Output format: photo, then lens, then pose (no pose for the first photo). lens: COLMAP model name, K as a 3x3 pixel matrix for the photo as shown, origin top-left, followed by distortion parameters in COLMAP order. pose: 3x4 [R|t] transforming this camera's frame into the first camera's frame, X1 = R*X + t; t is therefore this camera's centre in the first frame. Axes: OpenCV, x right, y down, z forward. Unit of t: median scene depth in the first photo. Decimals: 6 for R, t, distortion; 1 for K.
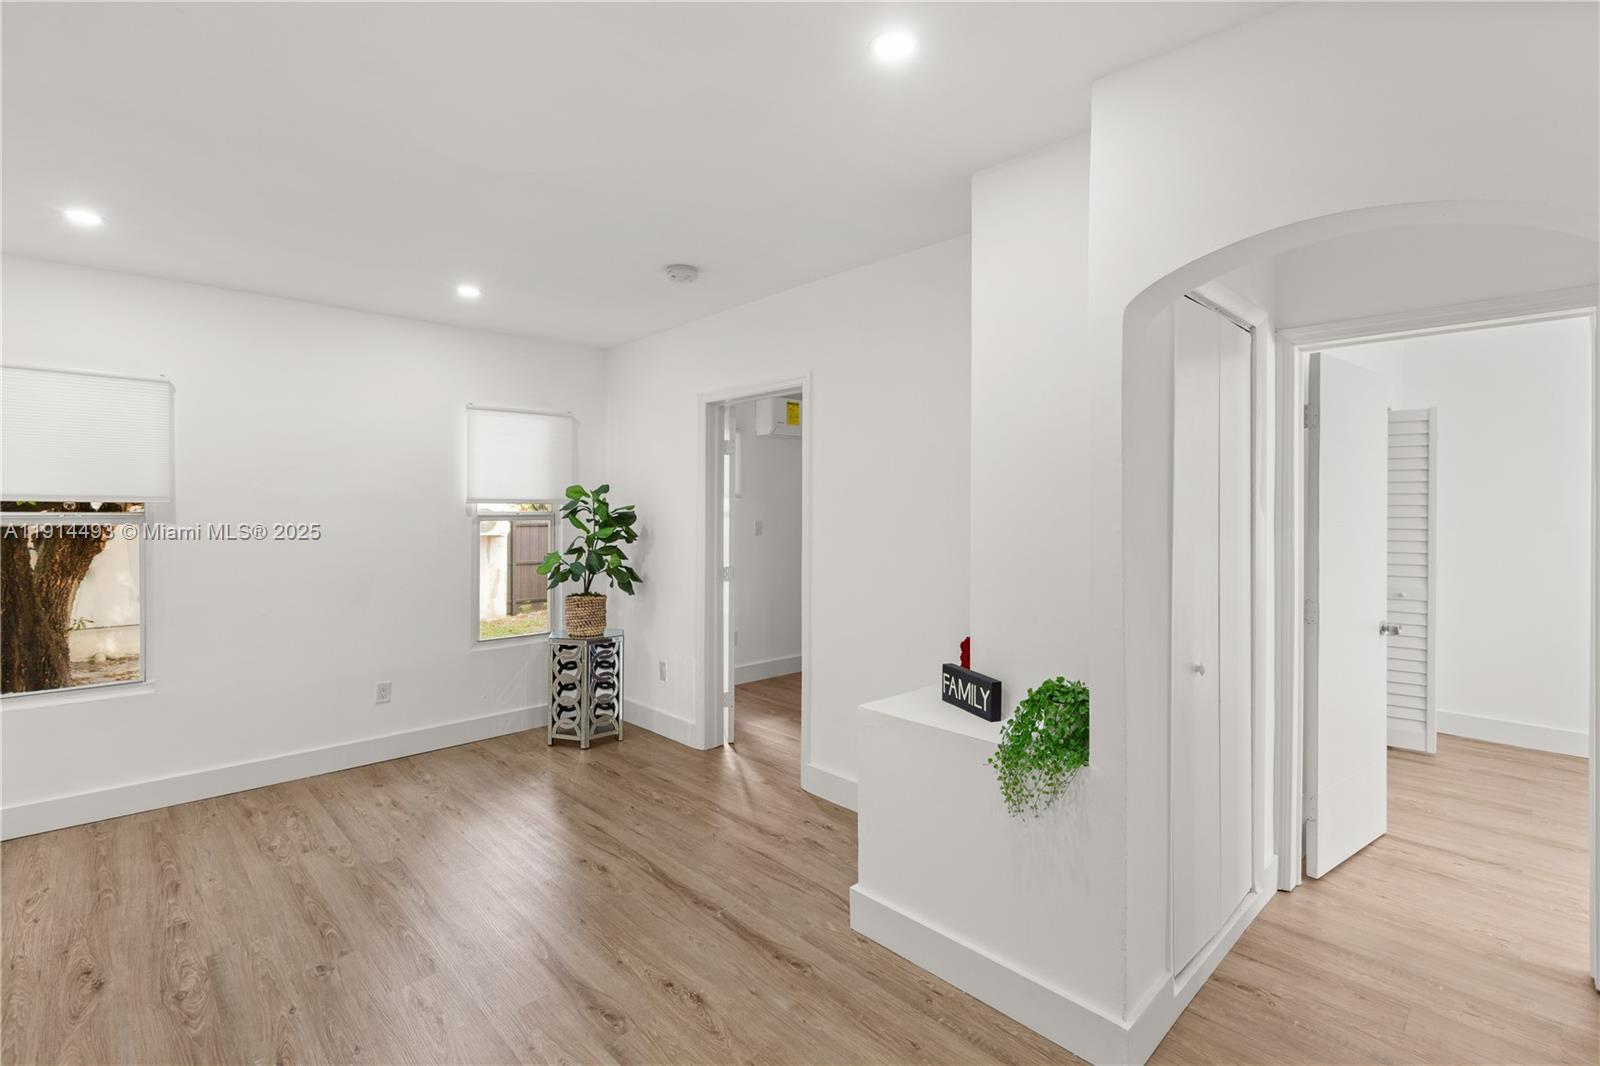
lens RADIAL K [[741.0, 0, 793.3], [0, 741.0, 513.4], [0, 0, 1]] dist [-0.000606, -0.000114]
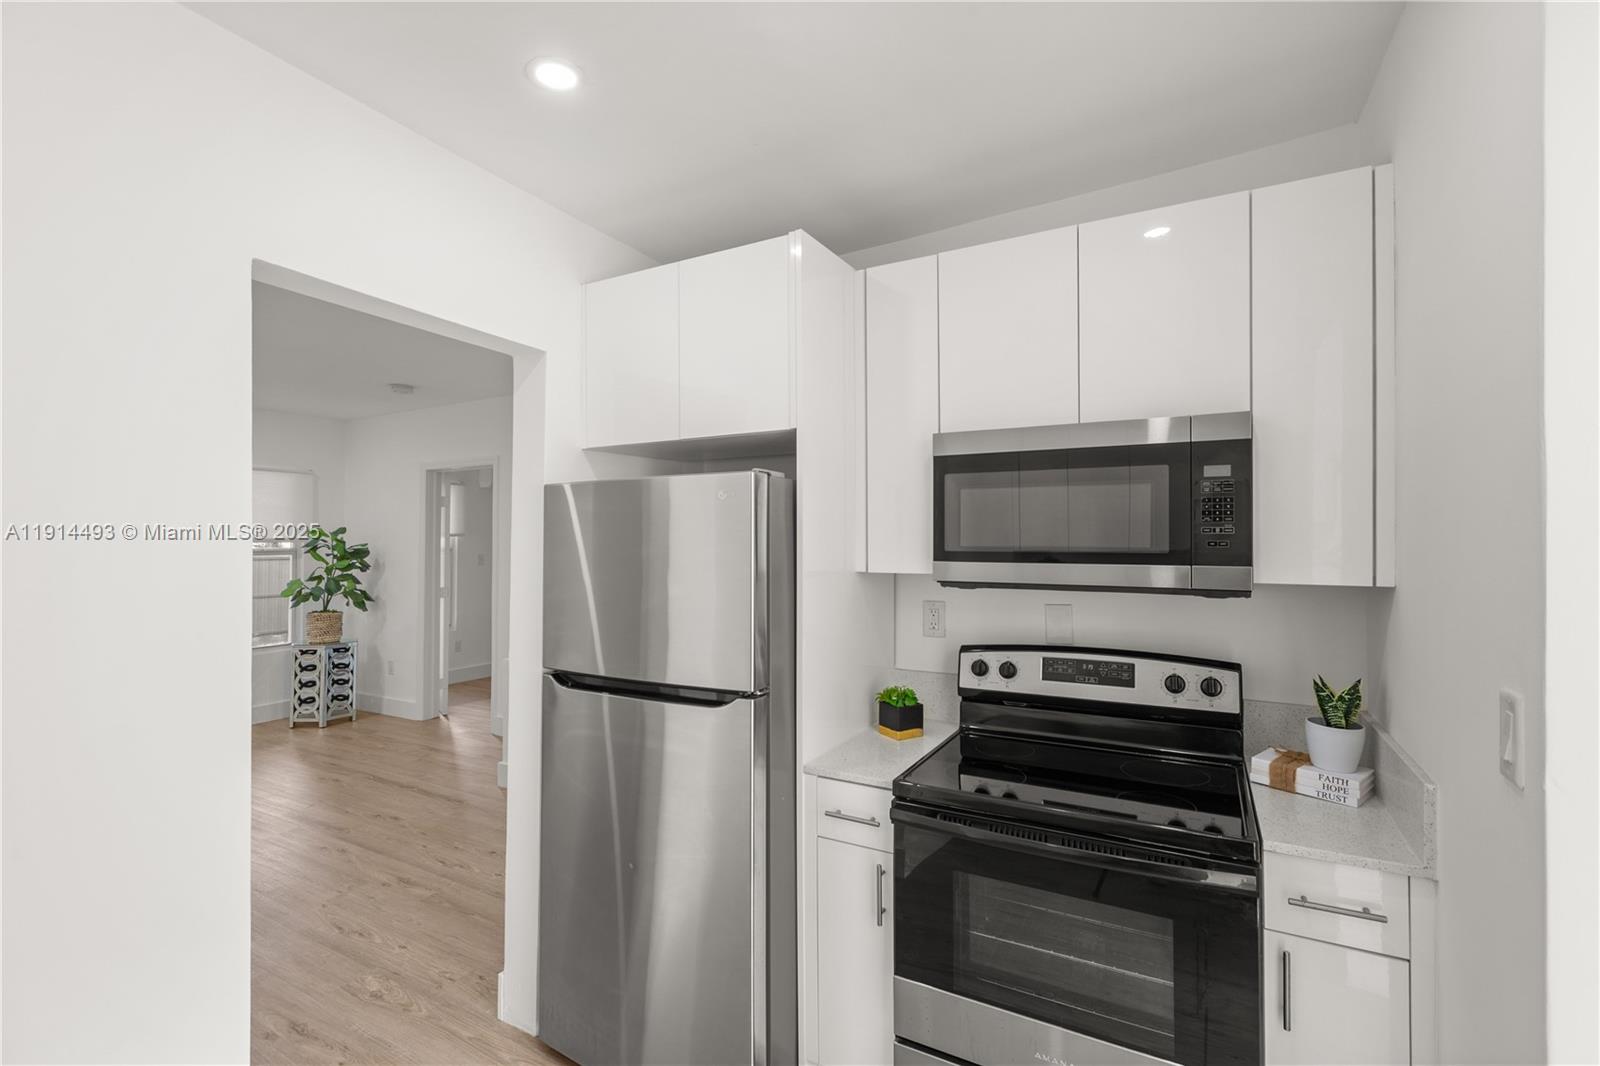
lens RADIAL K [[714.7, 0, 800.0], [0, 714.7, 533.0], [0, 0, 1]] dist [0.002956, 0.000041]
pose [[0.950858, 0.003514, 0.309606, 0.131849], [0.001479, 0.999873, -0.015891, -0.008017], [-0.309623, 0.015568, 0.950732, -0.483727]]
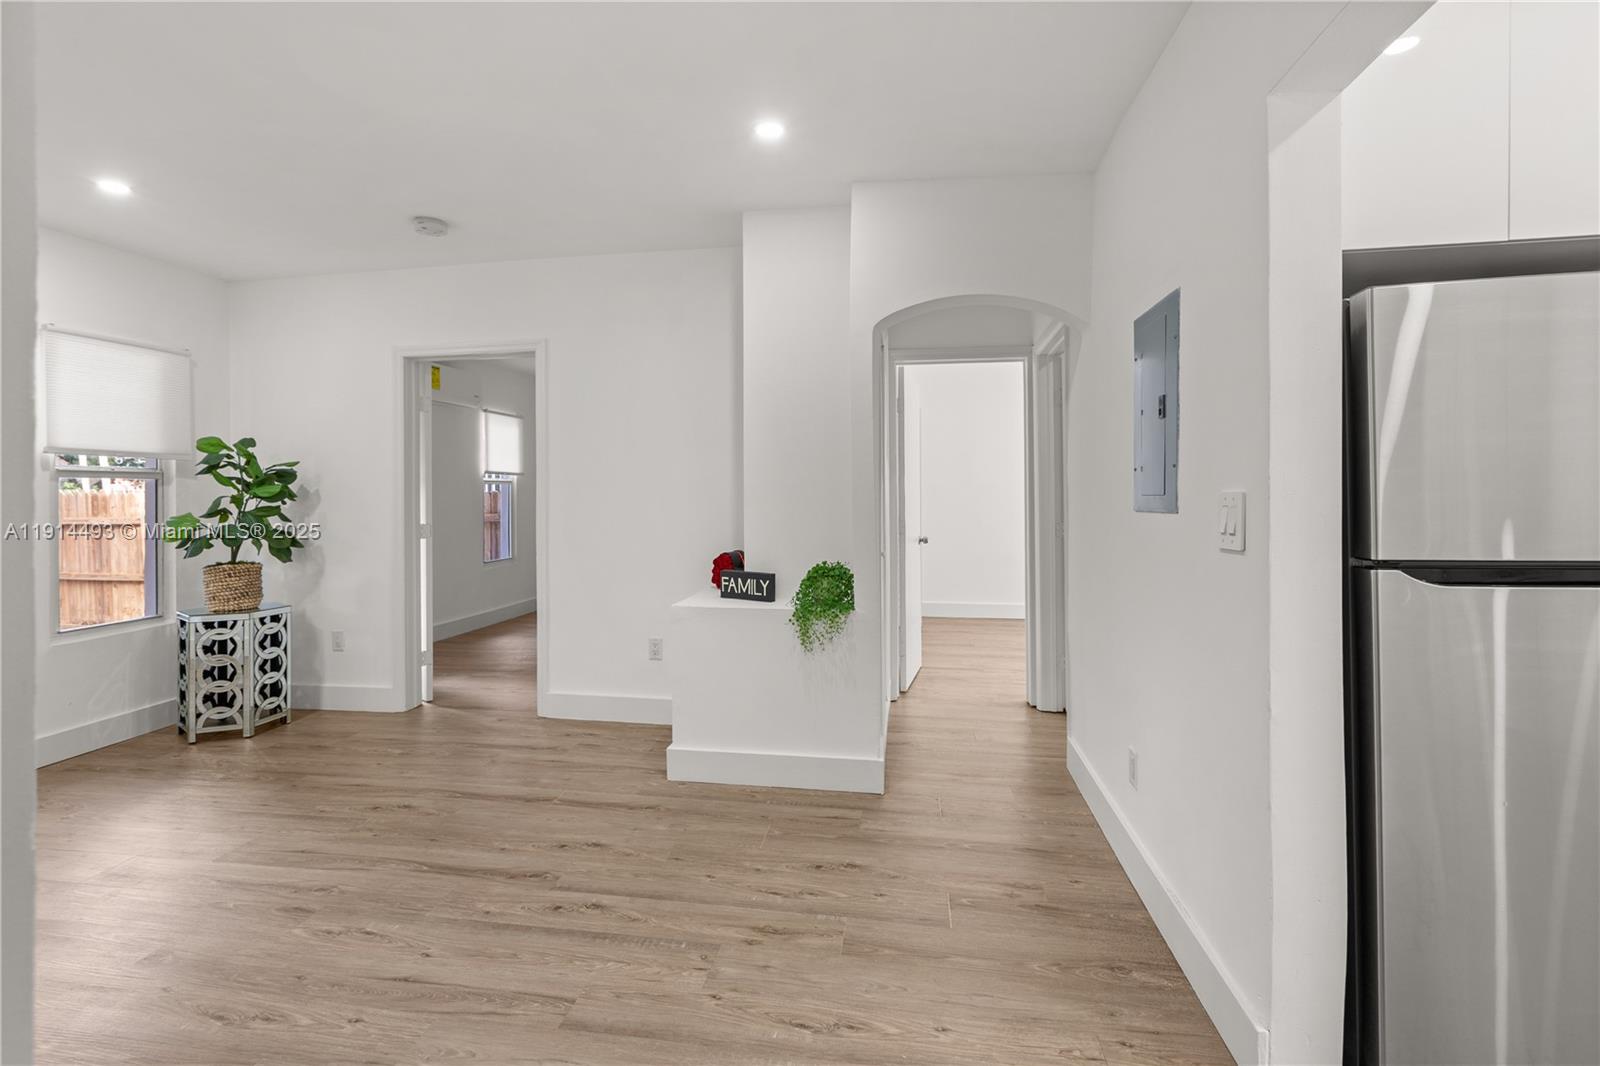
lens RADIAL K [[723.8, 0, 795.2], [0, 723.8, 500.3], [0, 0, 1]] dist [0.001058, -0.000206]
pose [[0.792646, -0.011032, 0.609583, -0.286429], [0.011664, 0.999928, 0.002929, 0.043024], [-0.609571, 0.004789, 0.792717, -0.071775]]
